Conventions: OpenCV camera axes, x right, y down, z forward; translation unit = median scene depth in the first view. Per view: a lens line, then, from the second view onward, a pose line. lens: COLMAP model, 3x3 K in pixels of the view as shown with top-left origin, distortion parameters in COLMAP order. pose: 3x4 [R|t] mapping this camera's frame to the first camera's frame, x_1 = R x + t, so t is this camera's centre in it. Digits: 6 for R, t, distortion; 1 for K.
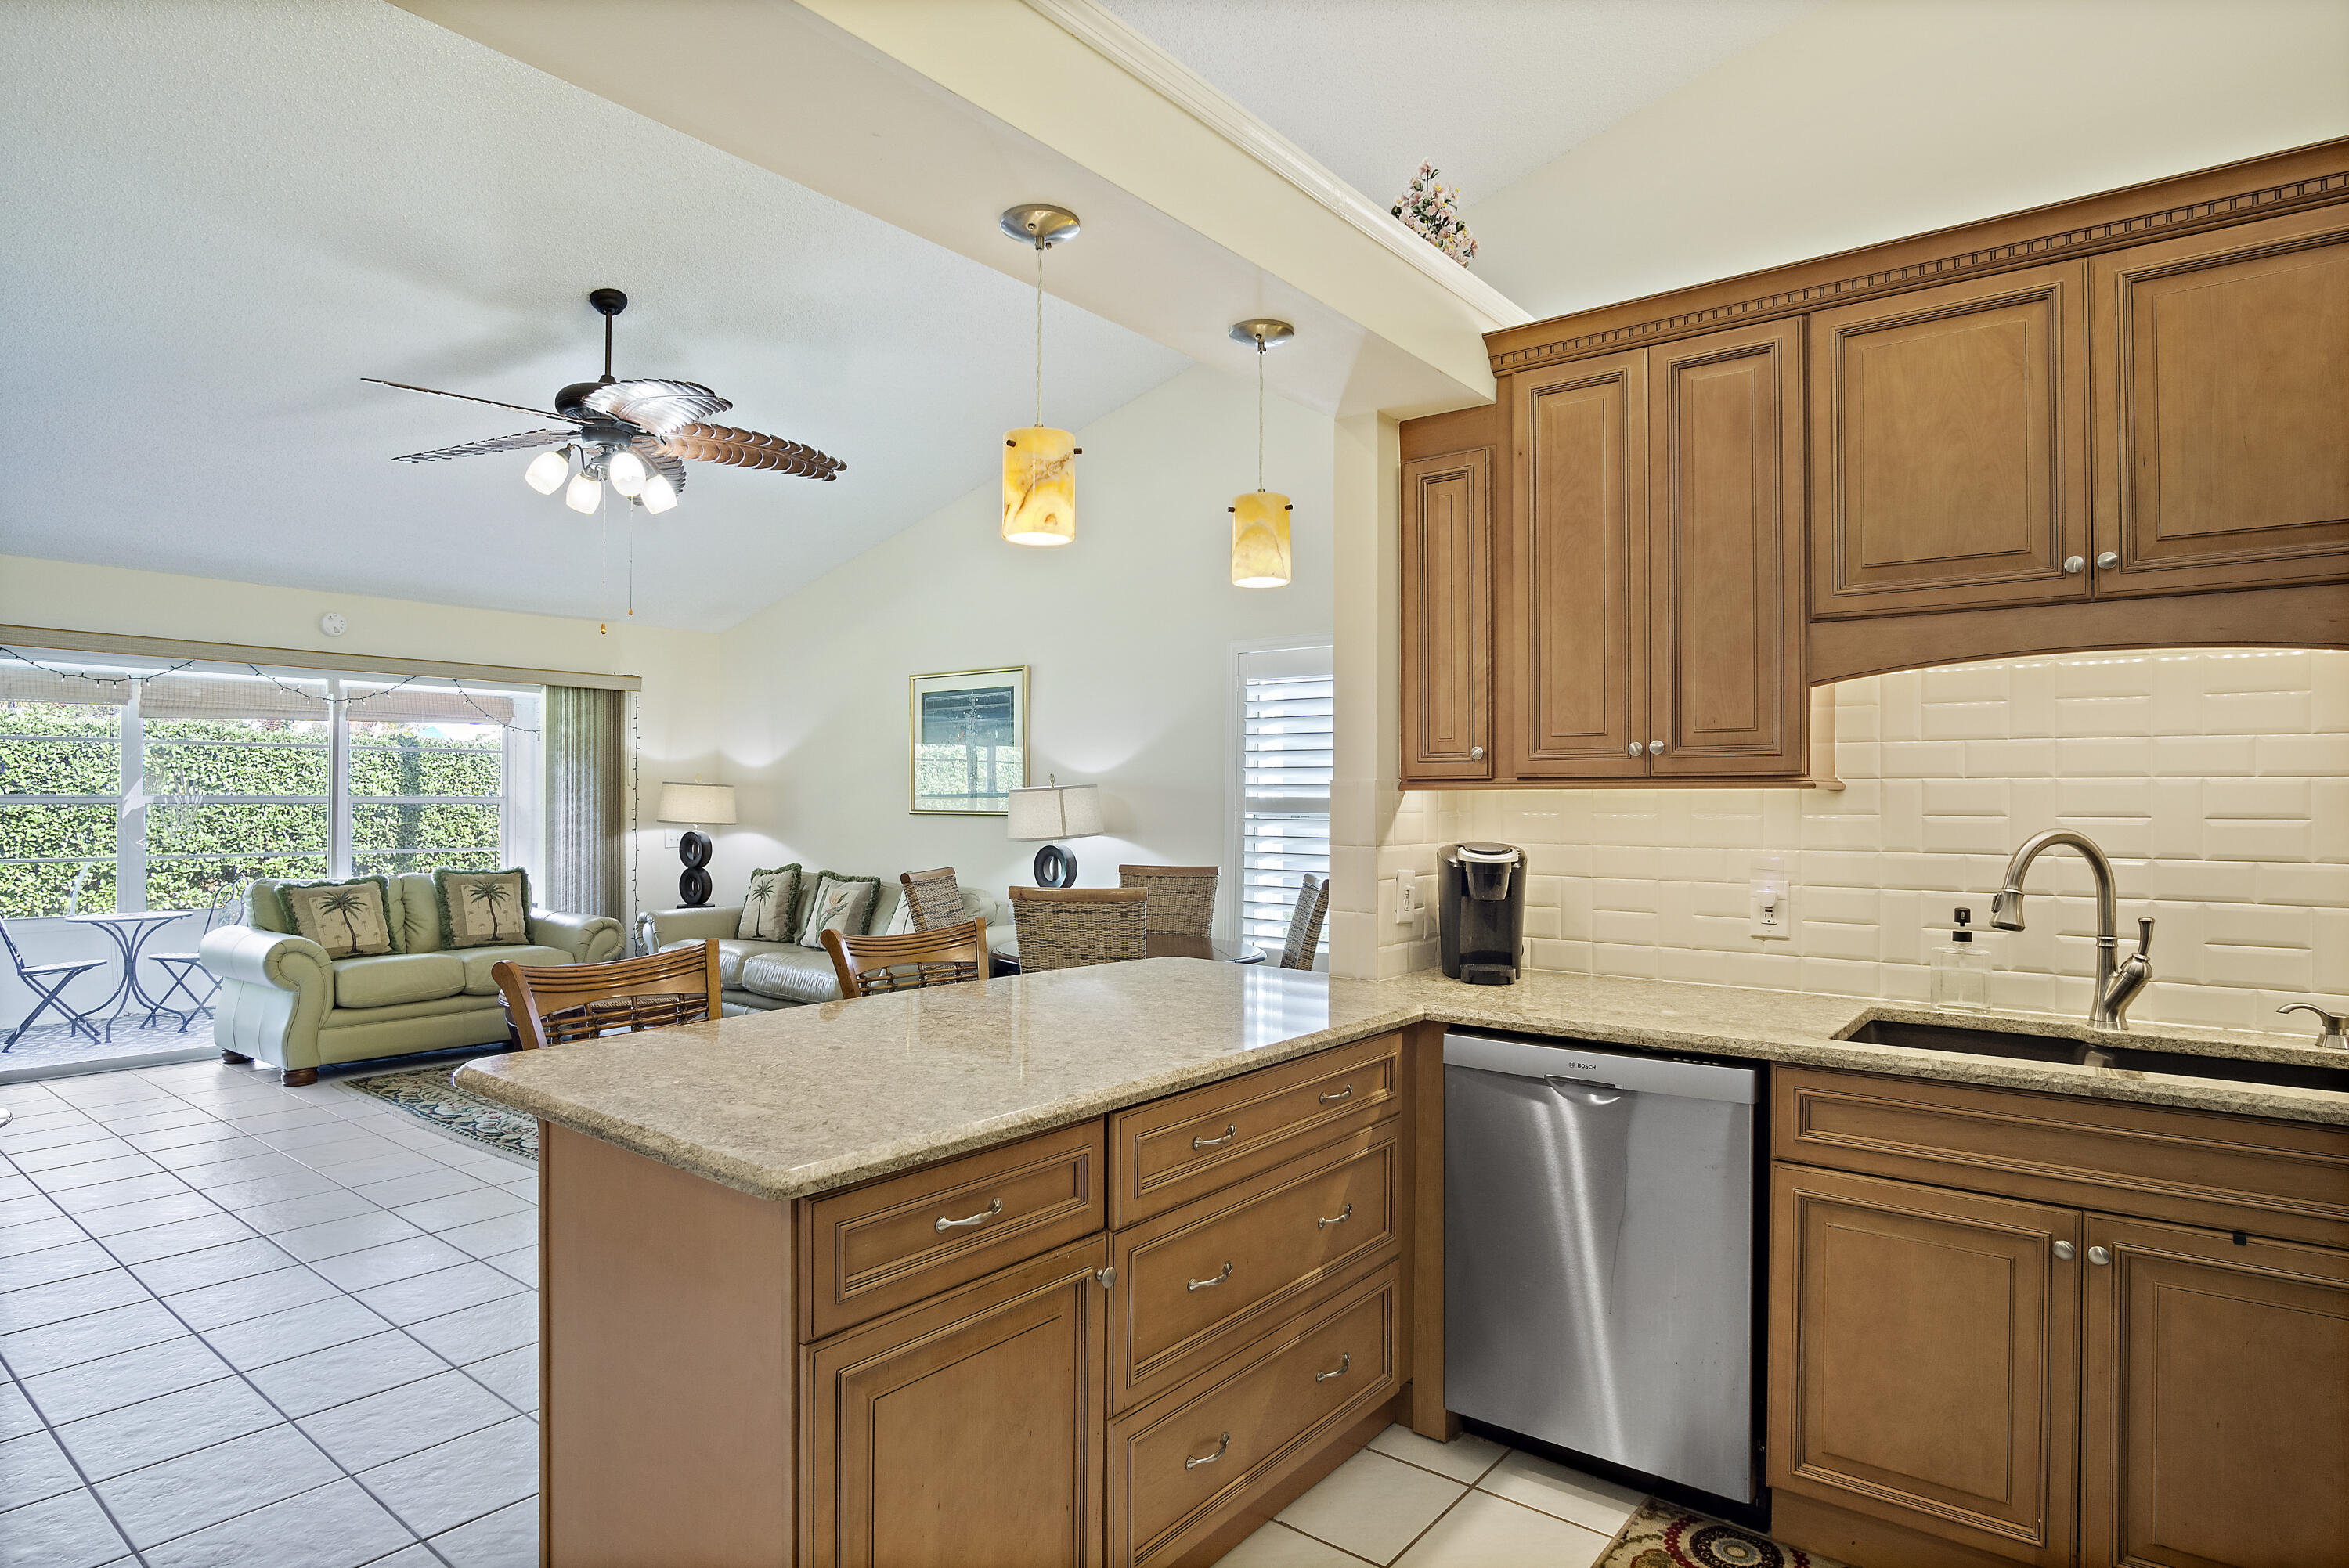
lens RADIAL K [[1287.6, 0, 1158.2], [0, 1287.6, 788.5], [0, 0, 1]] dist [-0.030716, 0.004163]
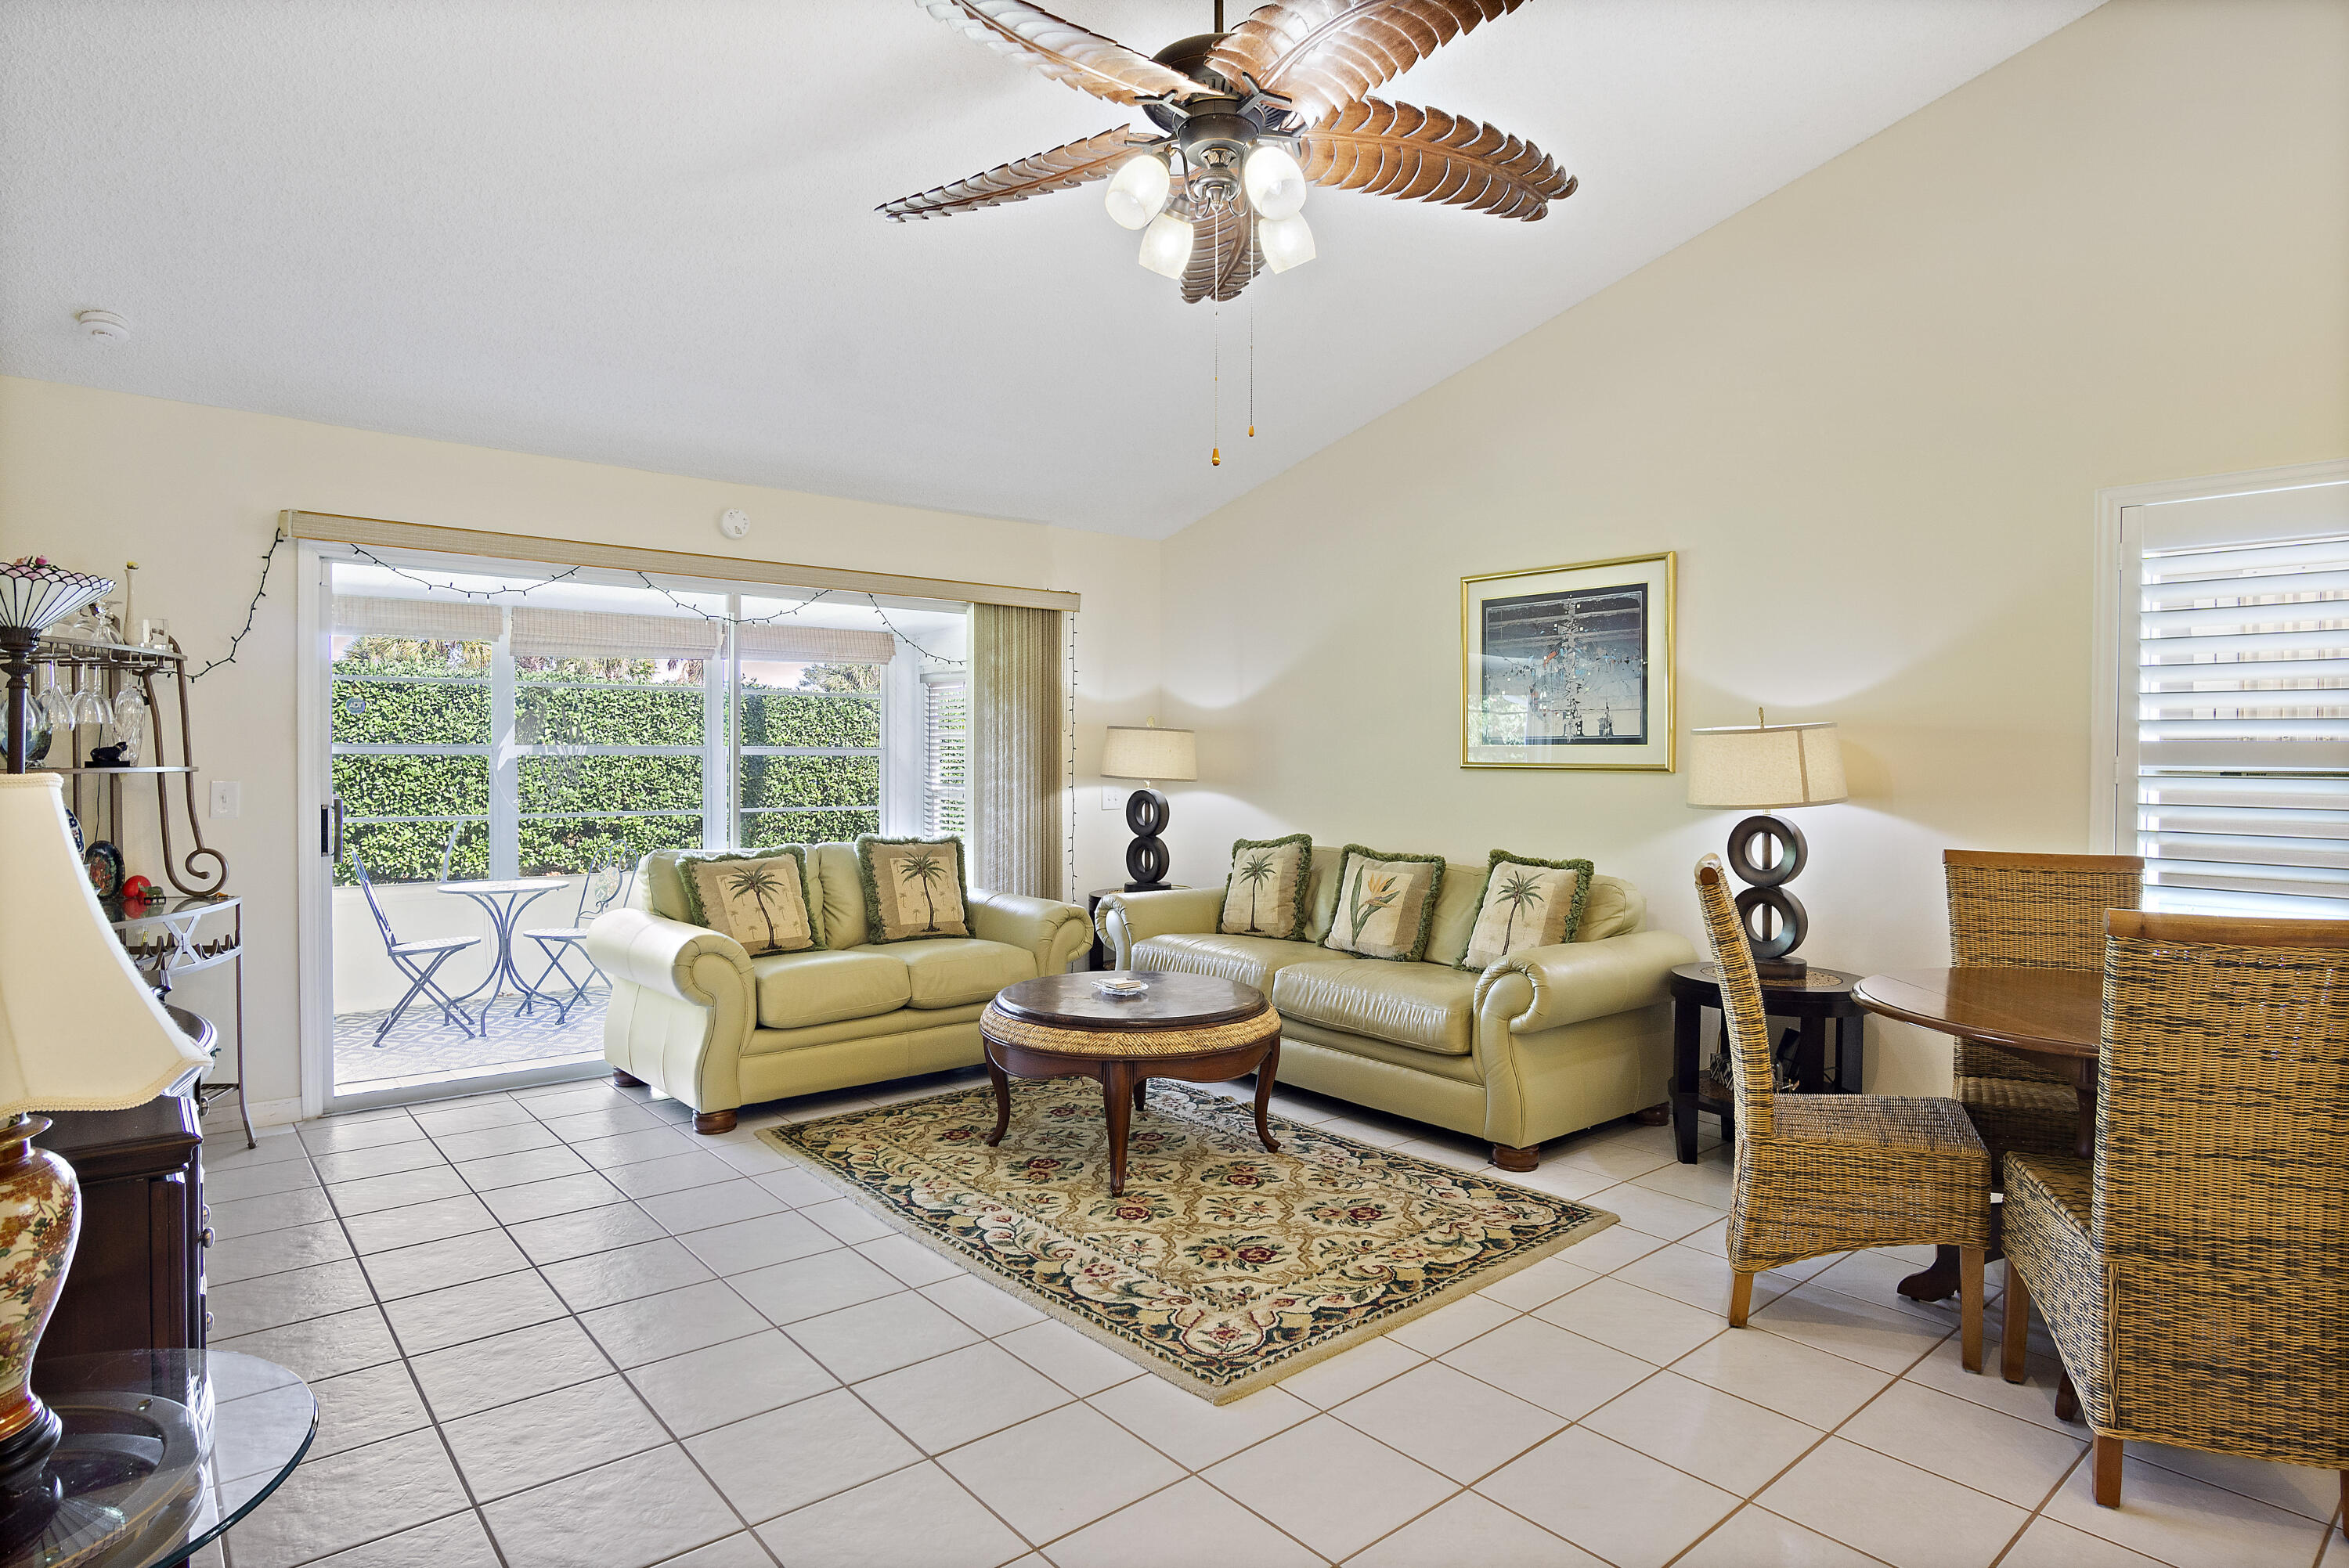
lens RADIAL K [[1277.3, 0, 1154.1], [0, 1277.3, 768.3], [0, 0, 1]] dist [-0.036613, 0.009708]
pose [[0.979710, 0.002834, -0.200399, -0.540920], [0.000734, 0.999843, 0.017730, 0.017569], [0.200417, -0.017517, 0.979554, 0.641965]]
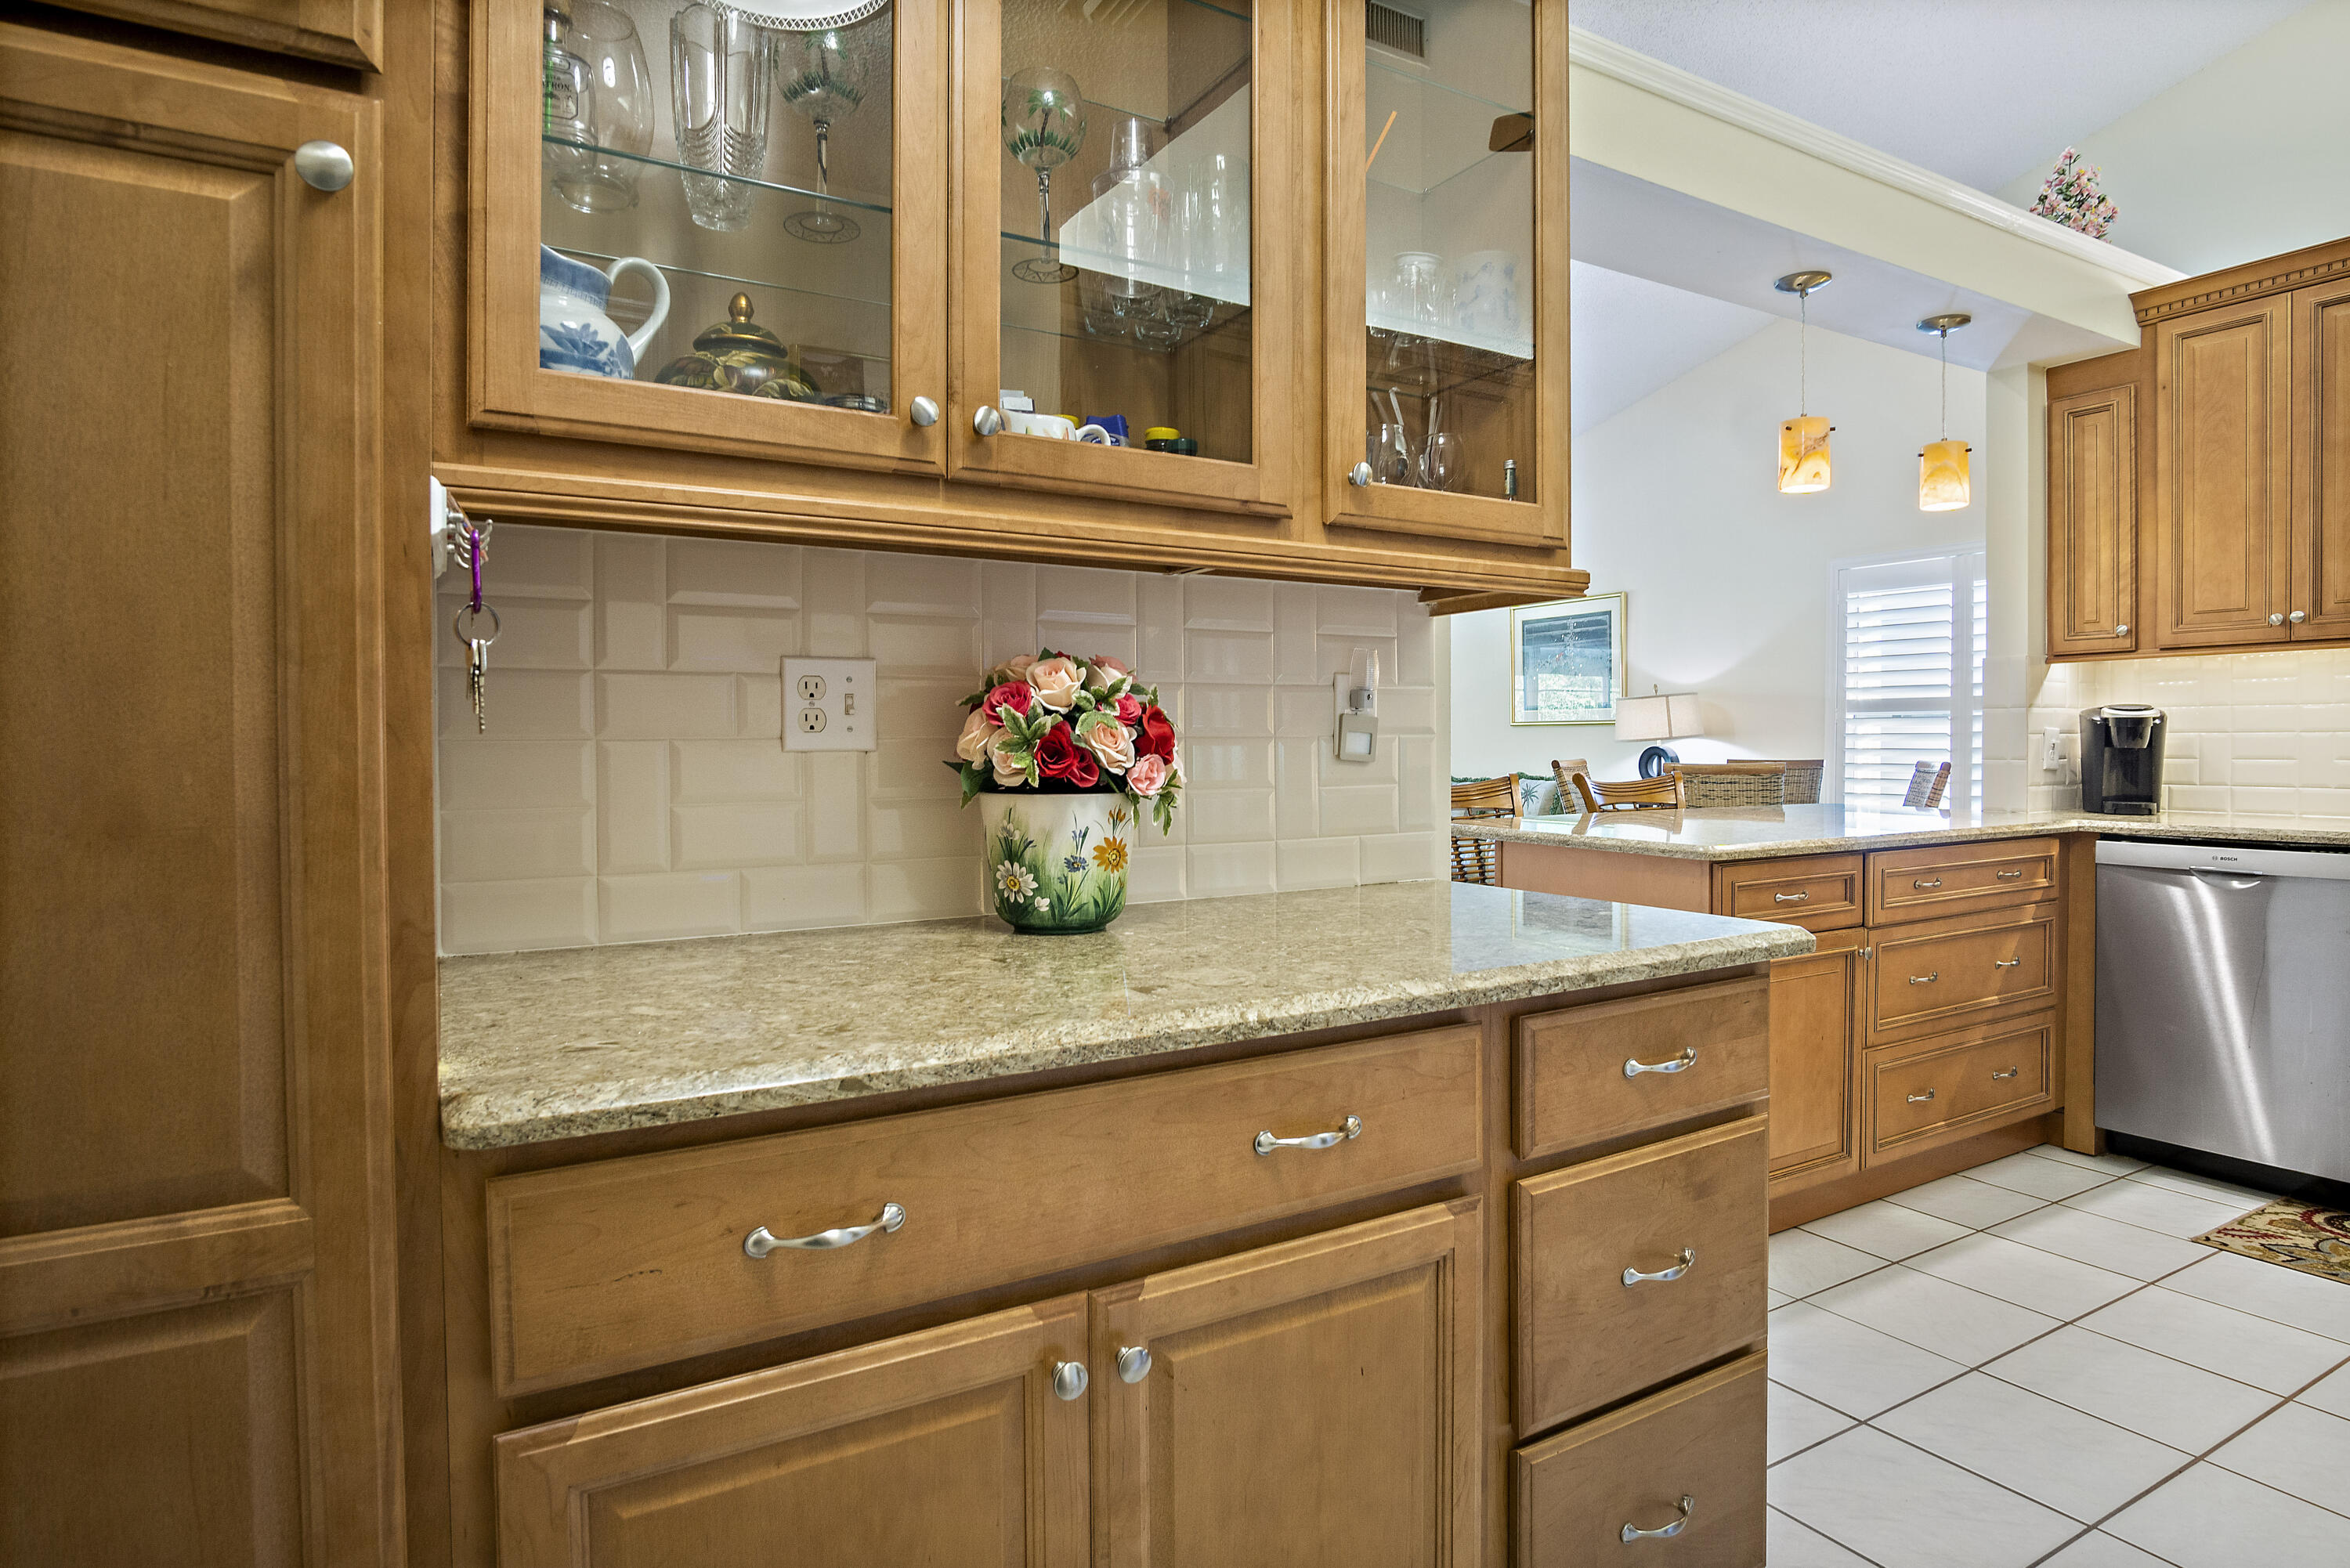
lens RADIAL K [[1277.9, 0, 1154.6], [0, 1277.9, 768.3], [0, 0, 1]] dist [-0.036613, 0.009708]
pose [[0.930384, -0.001103, -0.366586, -0.174521], [0.011293, 0.999607, 0.025654, 0.062431], [0.366413, -0.028008, 0.930031, -0.469793]]
